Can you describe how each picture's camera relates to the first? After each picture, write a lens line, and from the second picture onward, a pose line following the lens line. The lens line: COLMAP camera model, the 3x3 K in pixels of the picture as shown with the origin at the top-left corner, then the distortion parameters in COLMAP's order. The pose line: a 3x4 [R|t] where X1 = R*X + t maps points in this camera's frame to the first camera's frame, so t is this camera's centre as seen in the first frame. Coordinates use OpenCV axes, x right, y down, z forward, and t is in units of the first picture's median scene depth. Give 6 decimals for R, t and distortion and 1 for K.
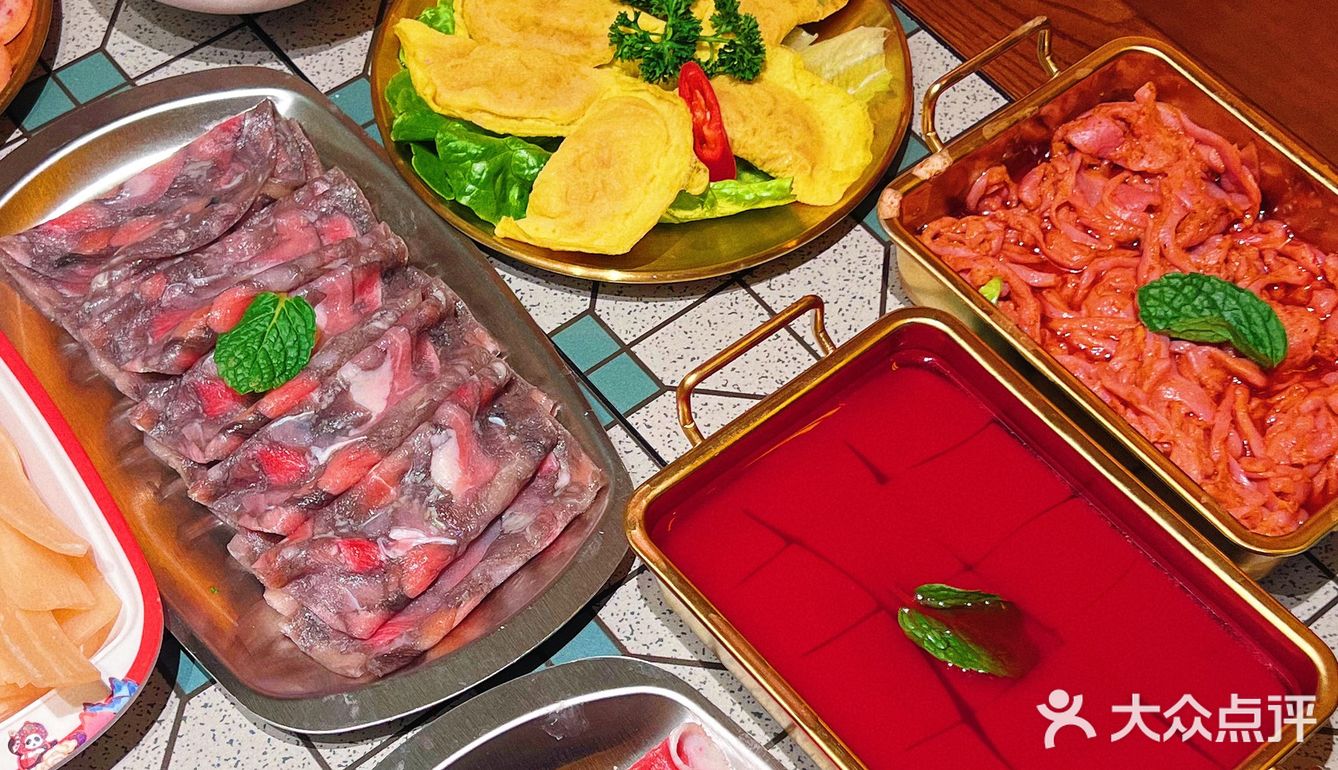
lens RADIAL K [[1861.7, 0, 669.0], [0, 1861.7, 385.0], [0, 0, 1]] dist [0.149537, -0.502232]
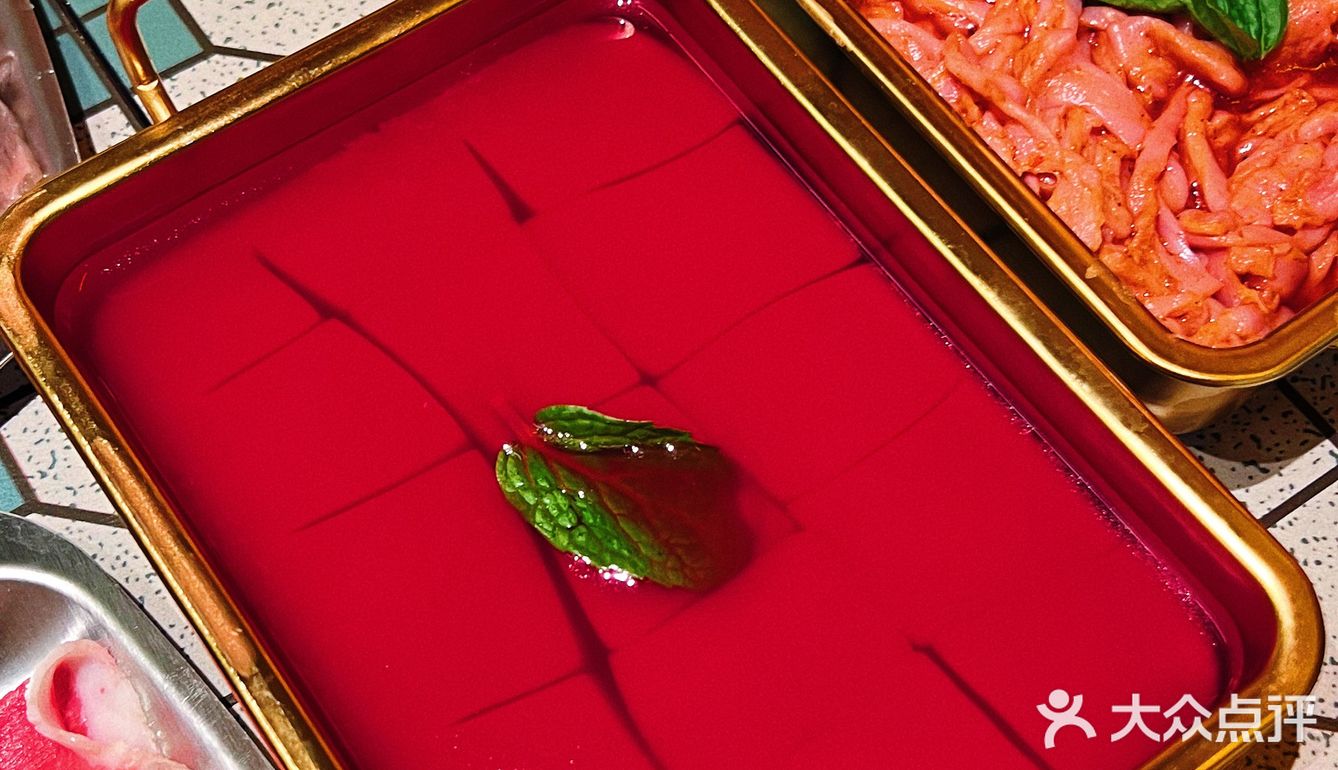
lens RADIAL K [[1772.1, 0, 669.0], [0, 1772.1, 385.0], [0, 0, 1]] dist [0.191923, -0.699476]
pose [[0.998099, 0.056232, -0.025220, 0.170457], [-0.053653, 0.994185, 0.093365, 0.048776], [0.030323, -0.091834, 0.995313, 0.468433]]
